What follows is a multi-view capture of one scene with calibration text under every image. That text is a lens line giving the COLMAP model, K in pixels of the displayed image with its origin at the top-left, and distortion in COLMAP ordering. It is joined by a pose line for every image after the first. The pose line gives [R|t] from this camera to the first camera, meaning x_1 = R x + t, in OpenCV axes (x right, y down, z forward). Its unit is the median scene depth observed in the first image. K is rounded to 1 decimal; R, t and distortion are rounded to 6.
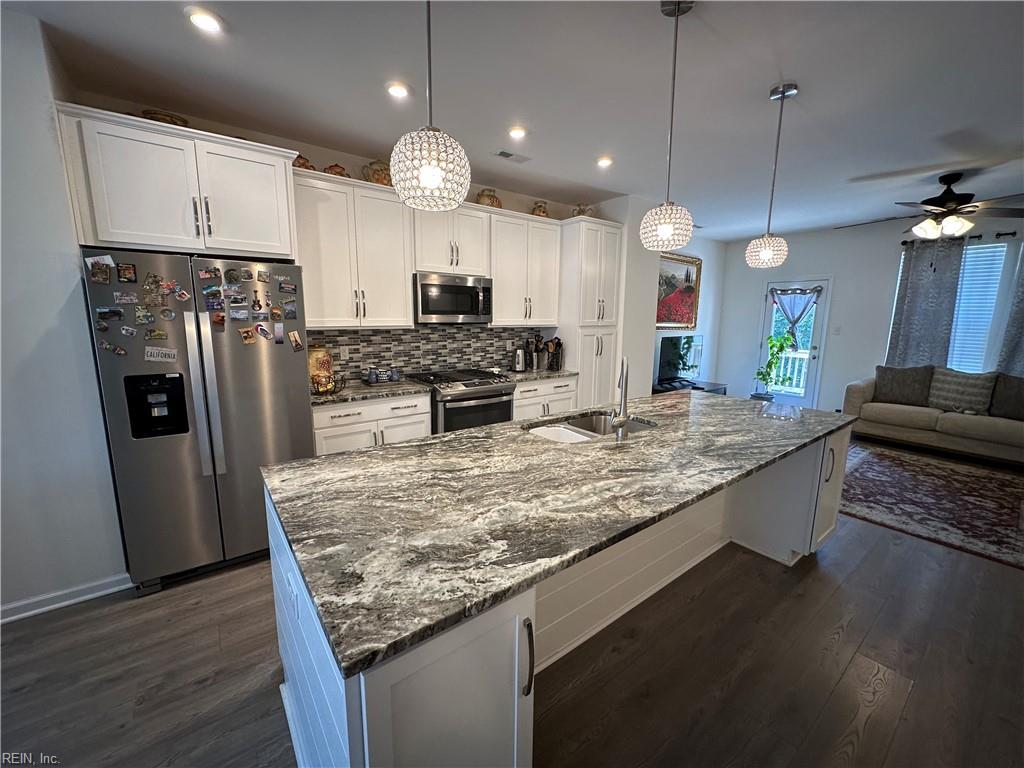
lens RADIAL K [[408.5, 0, 513.1], [0, 408.5, 383.0], [0, 0, 1]] dist [-0.002646, 0.000293]
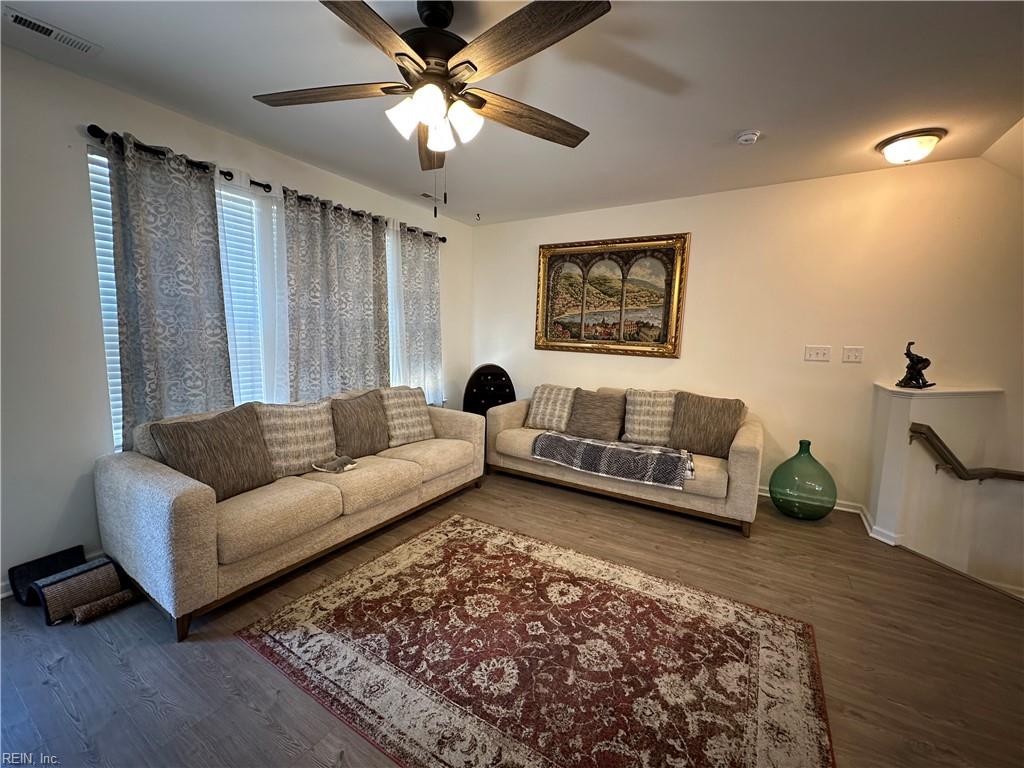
lens RADIAL K [[408.5, 0, 513.1], [0, 408.5, 383.0], [0, 0, 1]] dist [-0.002646, 0.000293]
pose [[-0.358428, -0.128444, 0.924679, 1.070400], [0.127318, 0.974510, 0.184717, -0.317952], [-0.924835, 0.183936, -0.332938, 2.197520]]
